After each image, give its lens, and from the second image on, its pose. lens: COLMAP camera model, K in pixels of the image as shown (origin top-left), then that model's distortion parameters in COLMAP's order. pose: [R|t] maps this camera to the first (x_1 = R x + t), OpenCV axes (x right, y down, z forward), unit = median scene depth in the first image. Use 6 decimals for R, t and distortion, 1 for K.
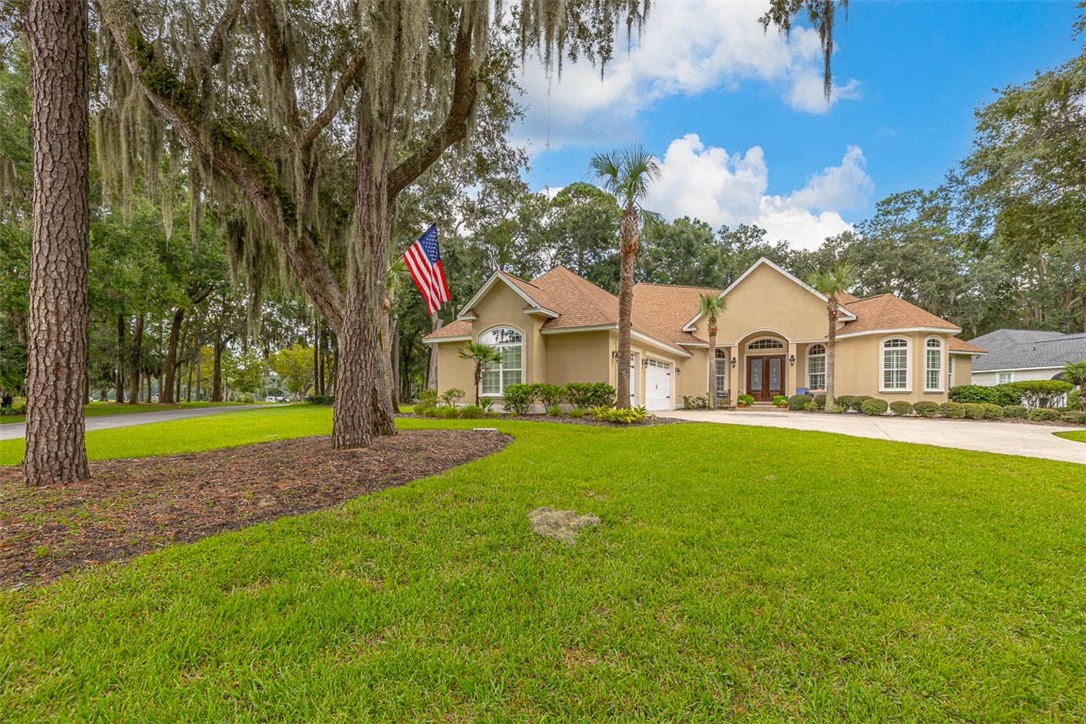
lens RADIAL K [[464.2, 0, 533.6], [0, 464.2, 414.5], [0, 0, 1]] dist [0.001212, 0.000839]
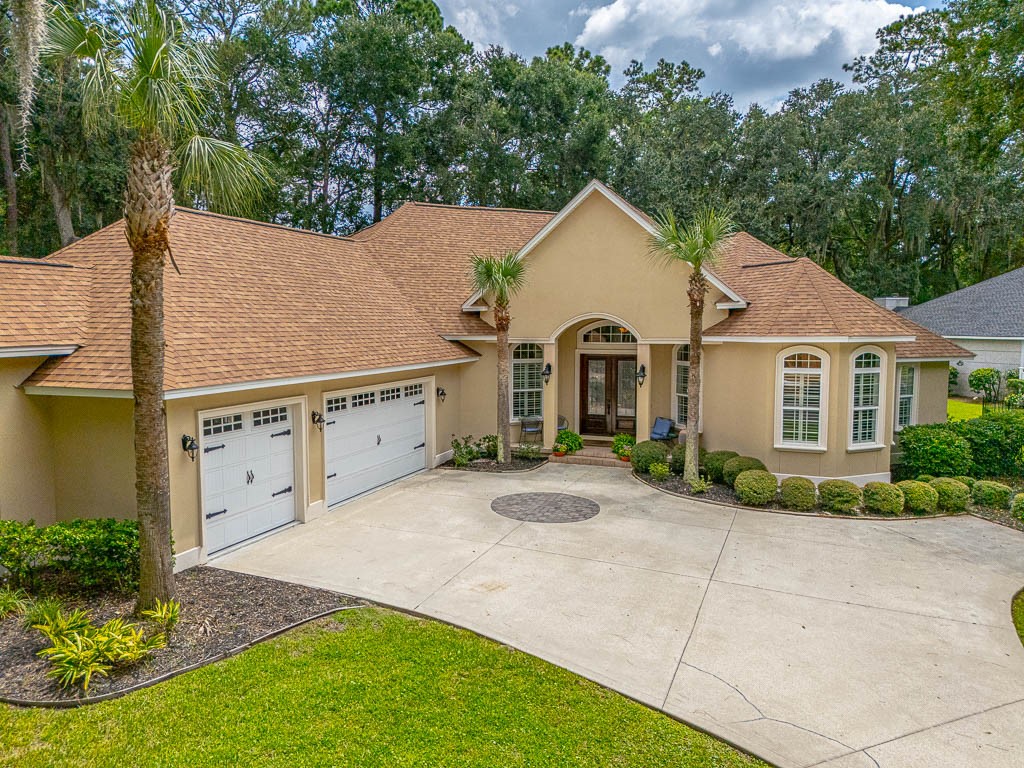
lens RADIAL K [[716.1, 0, 509.8], [0, 716.1, 383.3], [0, 0, 1]] dist [0.071389, -0.010209]
pose [[0.991543, -0.018069, 0.128512, 0.285382], [0.007269, 0.996438, 0.084016, -0.176445], [-0.129572, -0.082372, 0.988143, 0.173427]]
